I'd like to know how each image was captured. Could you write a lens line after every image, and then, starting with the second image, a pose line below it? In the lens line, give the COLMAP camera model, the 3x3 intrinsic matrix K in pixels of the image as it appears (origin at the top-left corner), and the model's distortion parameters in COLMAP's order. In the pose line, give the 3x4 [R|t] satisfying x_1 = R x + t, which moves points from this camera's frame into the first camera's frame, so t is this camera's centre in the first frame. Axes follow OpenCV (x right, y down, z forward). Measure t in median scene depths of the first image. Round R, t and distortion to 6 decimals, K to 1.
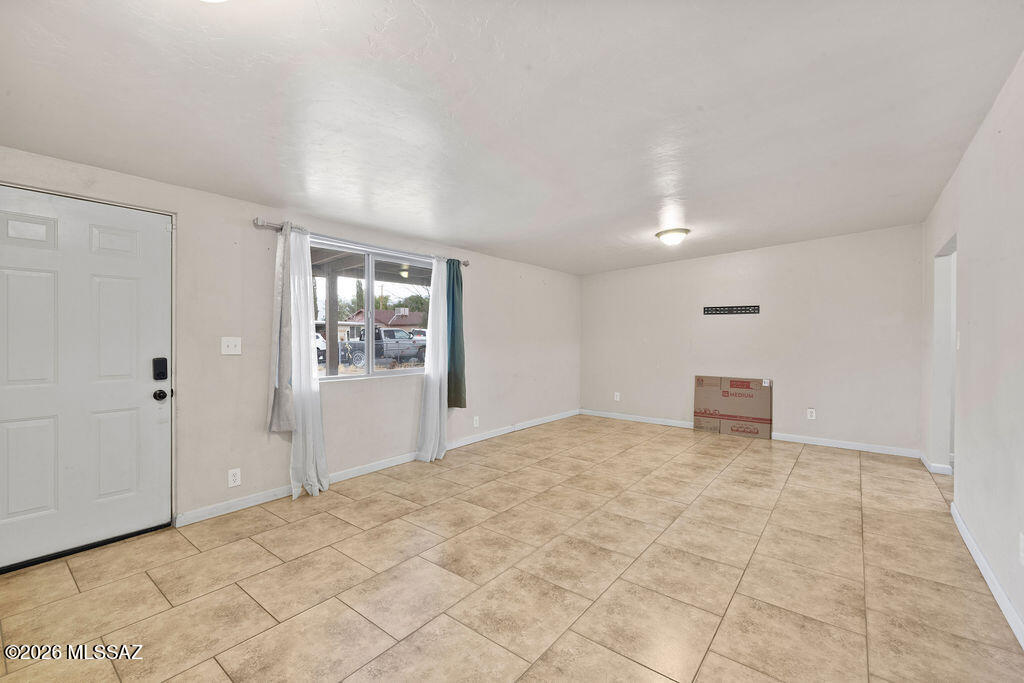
lens RADIAL K [[430.2, 0, 508.8], [0, 430.2, 341.4], [0, 0, 1]] dist [0.000221, -0.000190]
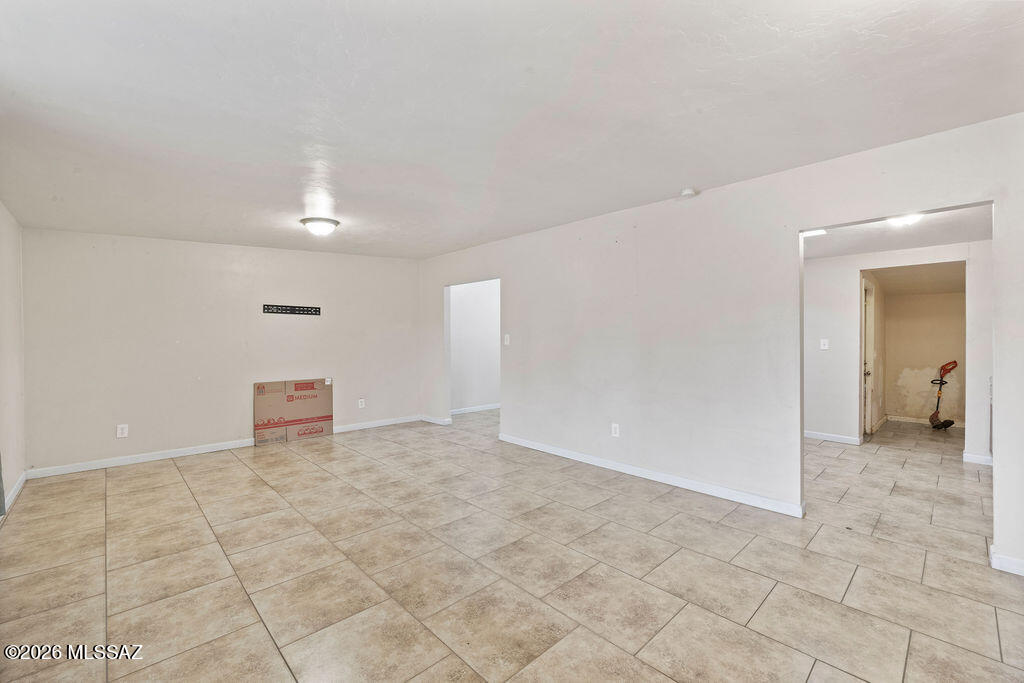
lens RADIAL K [[430.2, 0, 509.7], [0, 430.2, 342.3], [0, 0, 1]] dist [0.000221, -0.000190]
pose [[0.133666, -0.011471, 0.990960, -0.554428], [0.011813, 0.999880, 0.009980, -0.007273], [-0.990956, 0.010372, 0.133785, 0.601133]]
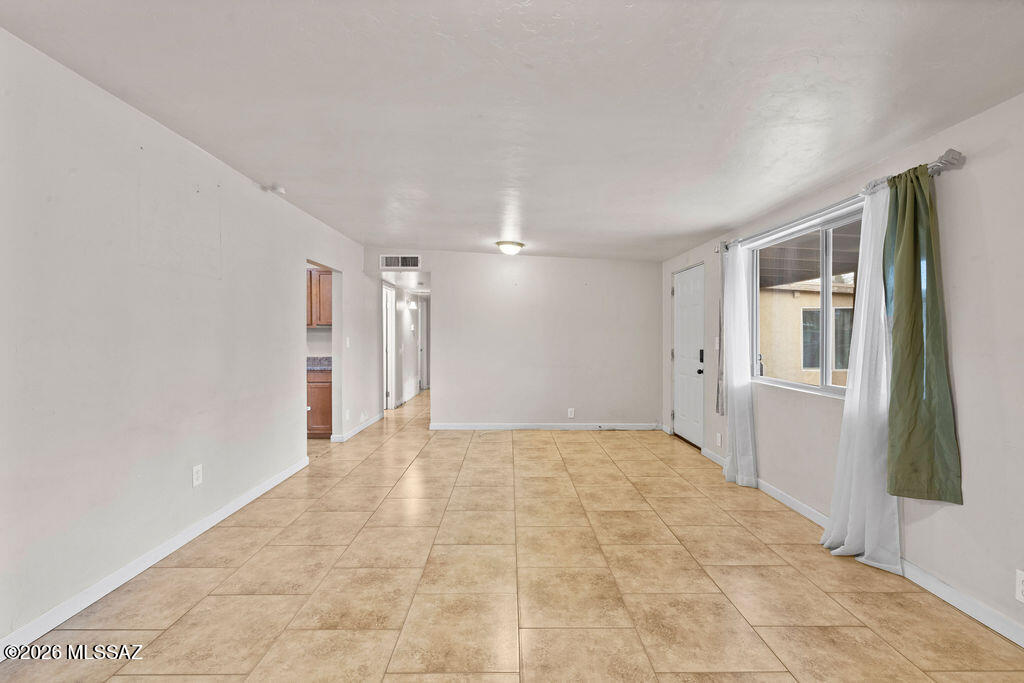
lens RADIAL K [[430.2, 0, 514.5], [0, 430.2, 339.1], [0, 0, 1]] dist [0.000221, -0.000190]
pose [[-0.771761, 0.001821, -0.635910, 0.627274], [-0.009765, 0.999844, 0.014714, -0.015247], [0.635837, 0.017565, -0.771623, 1.392354]]
